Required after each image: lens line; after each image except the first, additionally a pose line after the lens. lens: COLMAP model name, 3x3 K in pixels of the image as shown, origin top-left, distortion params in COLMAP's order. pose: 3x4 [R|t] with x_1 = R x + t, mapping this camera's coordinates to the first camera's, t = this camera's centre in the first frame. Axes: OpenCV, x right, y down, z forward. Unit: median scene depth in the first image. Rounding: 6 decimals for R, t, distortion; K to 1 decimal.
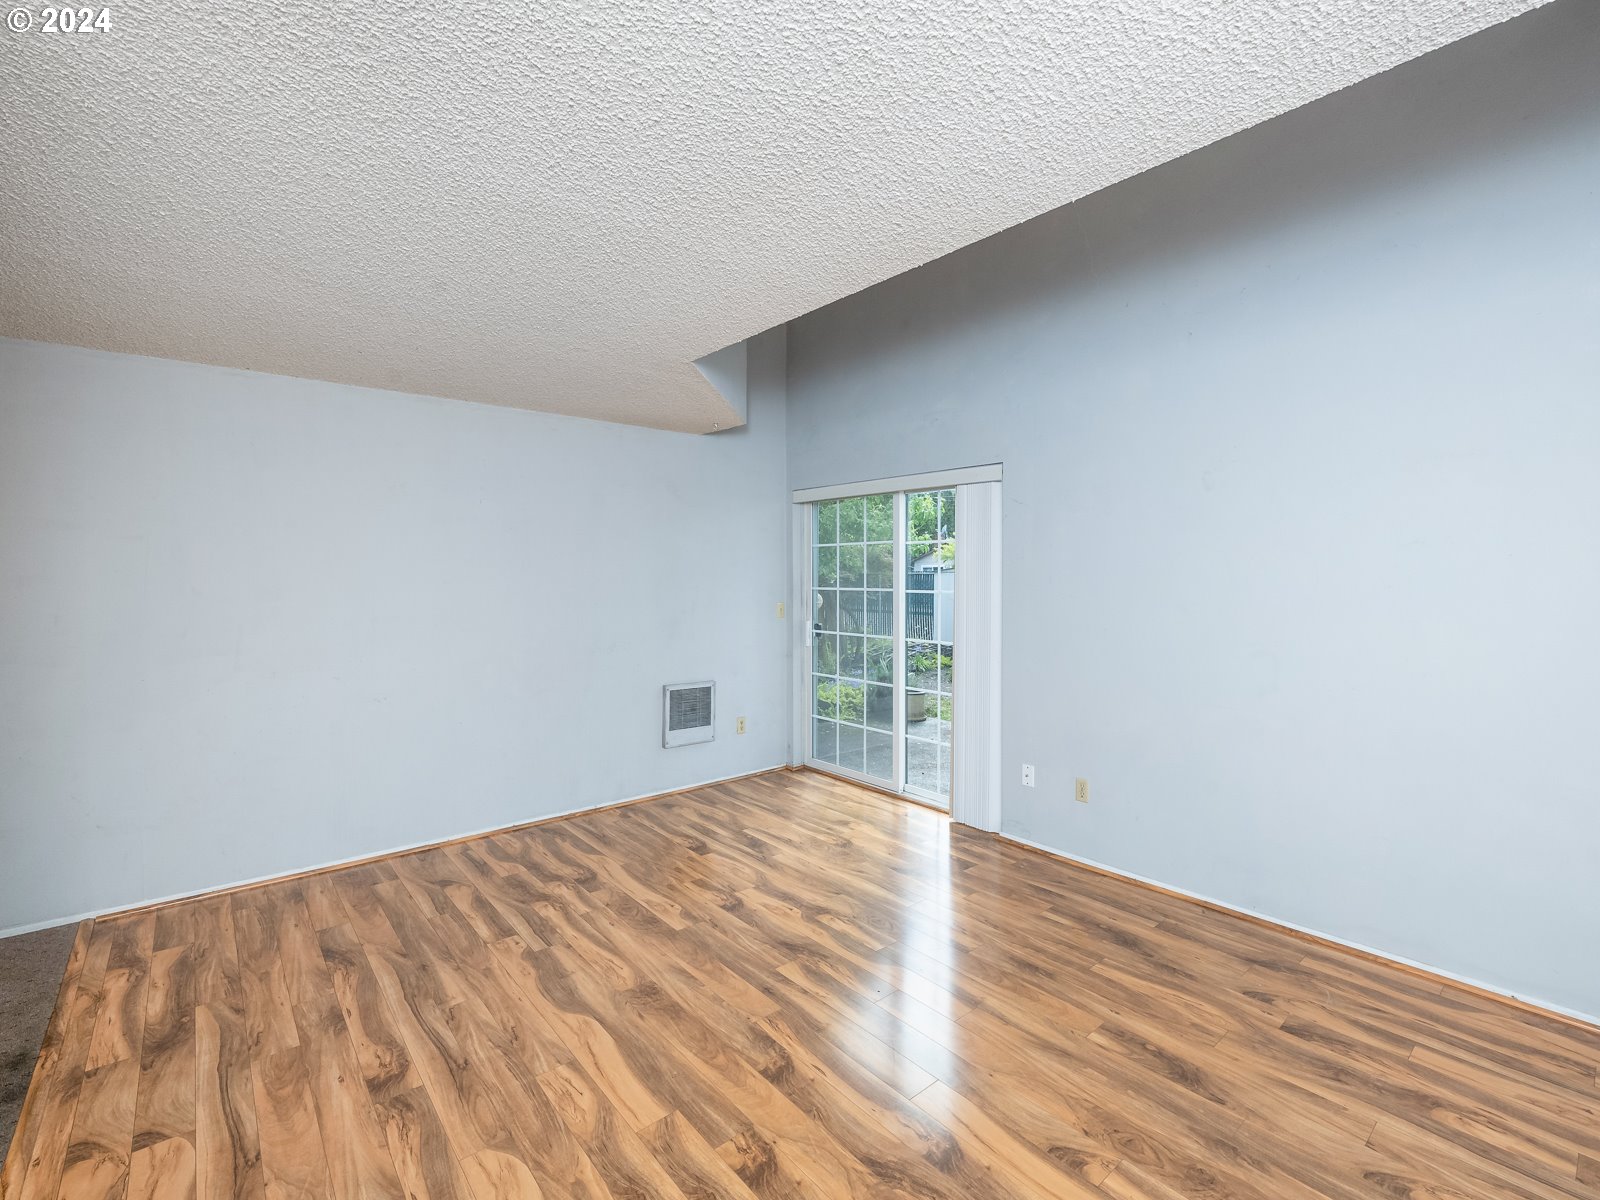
lens RADIAL K [[732.6, 0, 807.3], [0, 732.6, 588.6], [0, 0, 1]] dist [-0.013267, 0.000589]
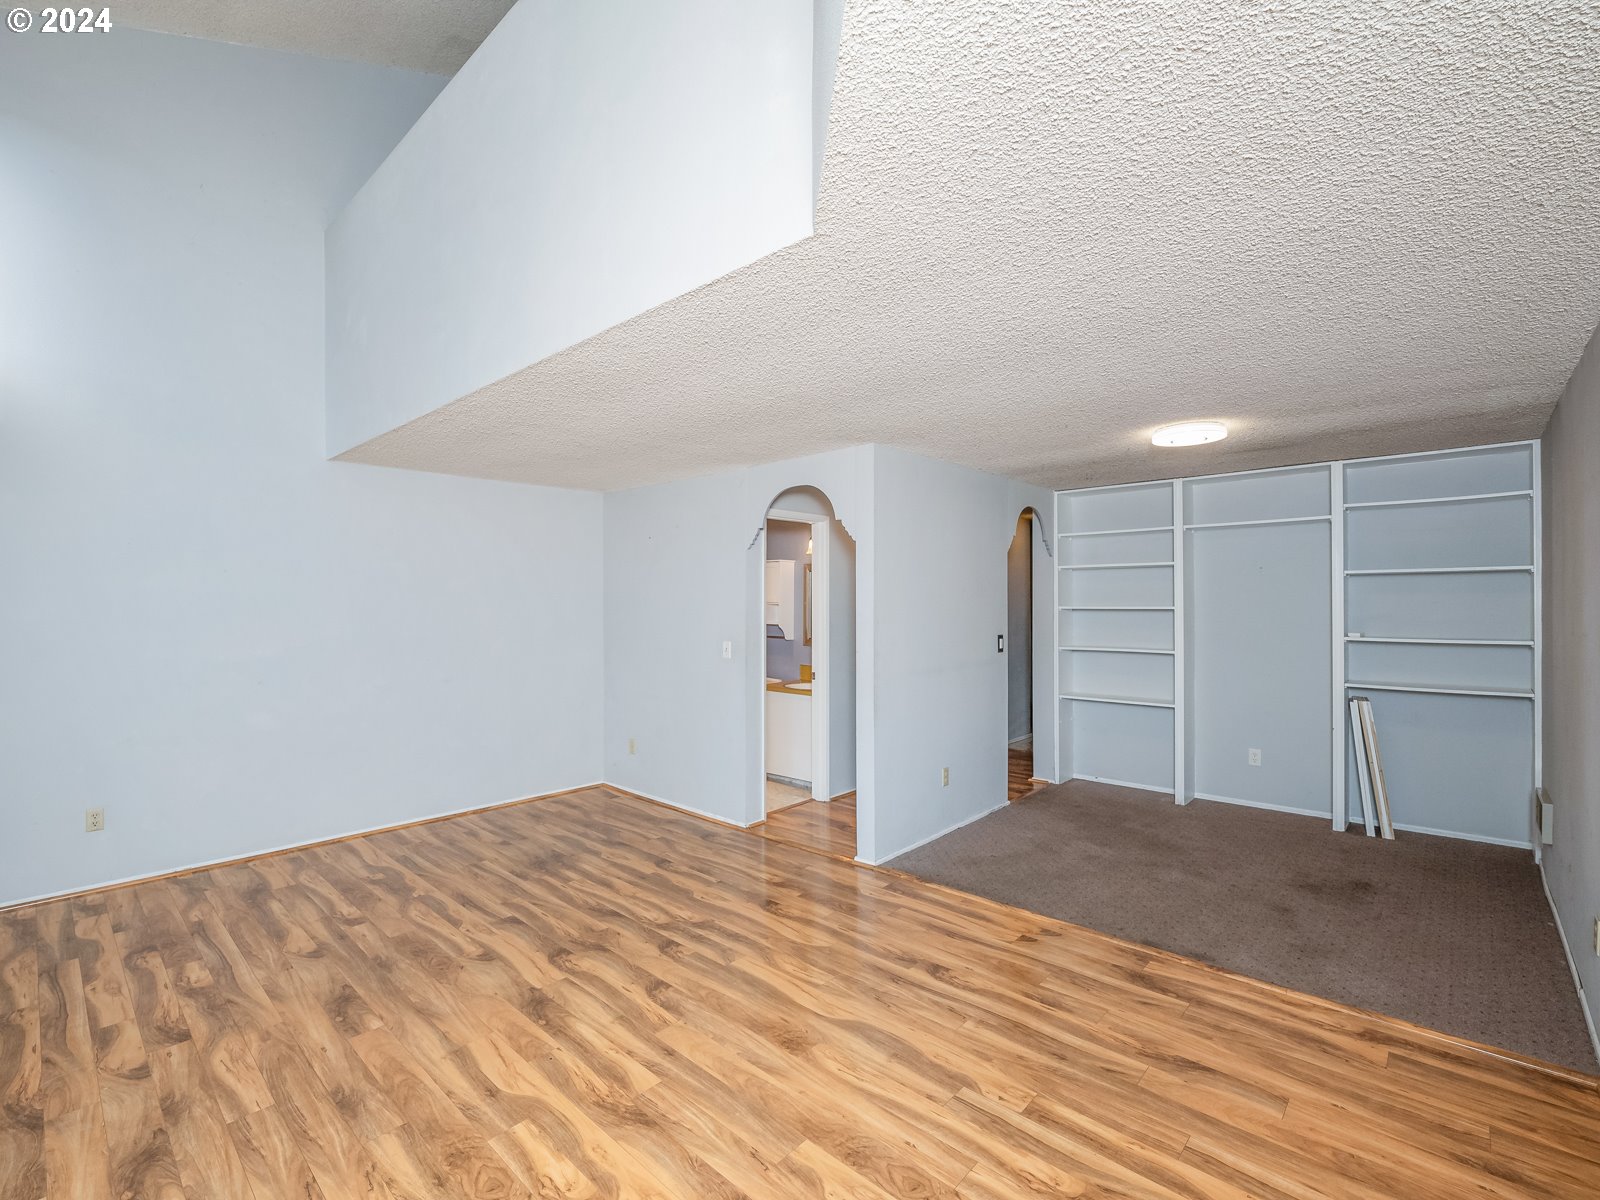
lens RADIAL K [[732.6, 0, 807.3], [0, 732.6, 588.6], [0, 0, 1]] dist [-0.013267, 0.000589]
pose [[-0.986977, 0.001065, -0.160859, -0.082102], [0.000456, 0.999993, 0.003826, -0.068428], [0.160862, 0.003703, -0.986970, 2.019271]]
